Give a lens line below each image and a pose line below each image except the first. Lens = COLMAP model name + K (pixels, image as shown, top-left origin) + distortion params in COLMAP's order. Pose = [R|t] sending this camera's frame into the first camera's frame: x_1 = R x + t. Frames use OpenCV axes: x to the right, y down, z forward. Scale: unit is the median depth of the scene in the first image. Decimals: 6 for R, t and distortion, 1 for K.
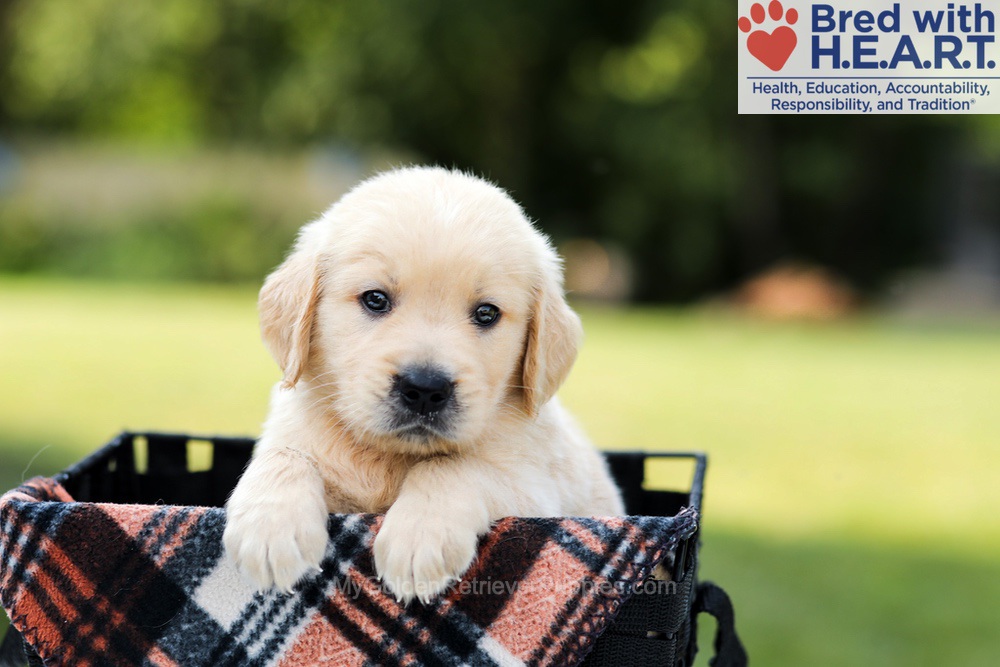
lens RADIAL K [[3139.4, 0, 528.7], [0, 3139.4, 419.0], [0, 0, 1]] dist [0.065148, 0.000000]
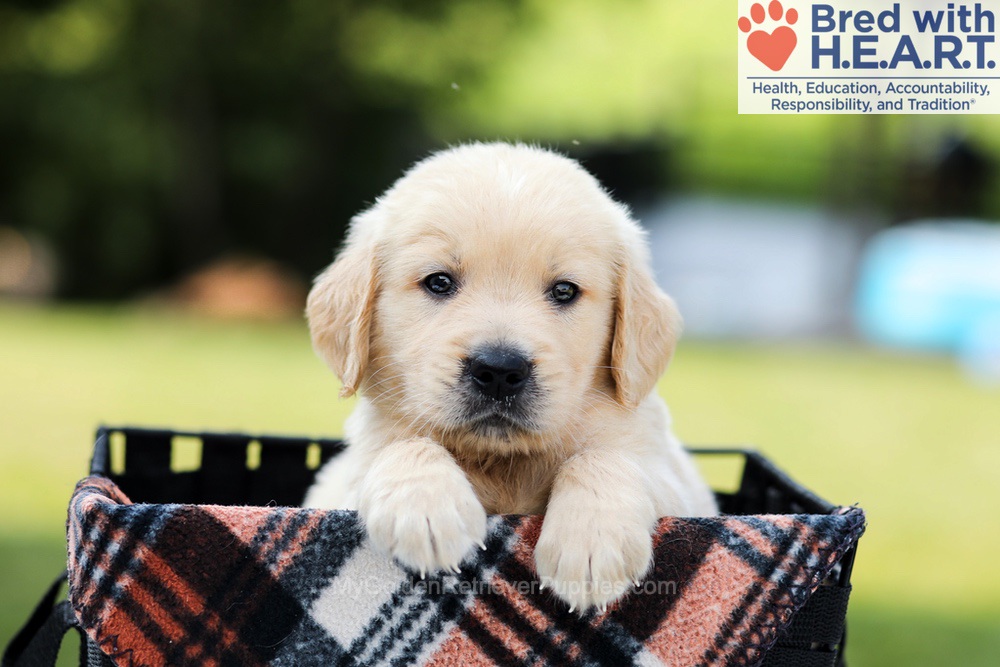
lens RADIAL K [[3478.4, 0, 558.0], [0, 3478.4, 416.7], [0, 0, 1]] dist [0.112589, 0.000000]
pose [[0.975084, -0.001959, 0.221826, -0.255723], [0.003161, 0.999982, -0.005065, 0.007687], [-0.221813, 0.005640, 0.975073, 0.041249]]
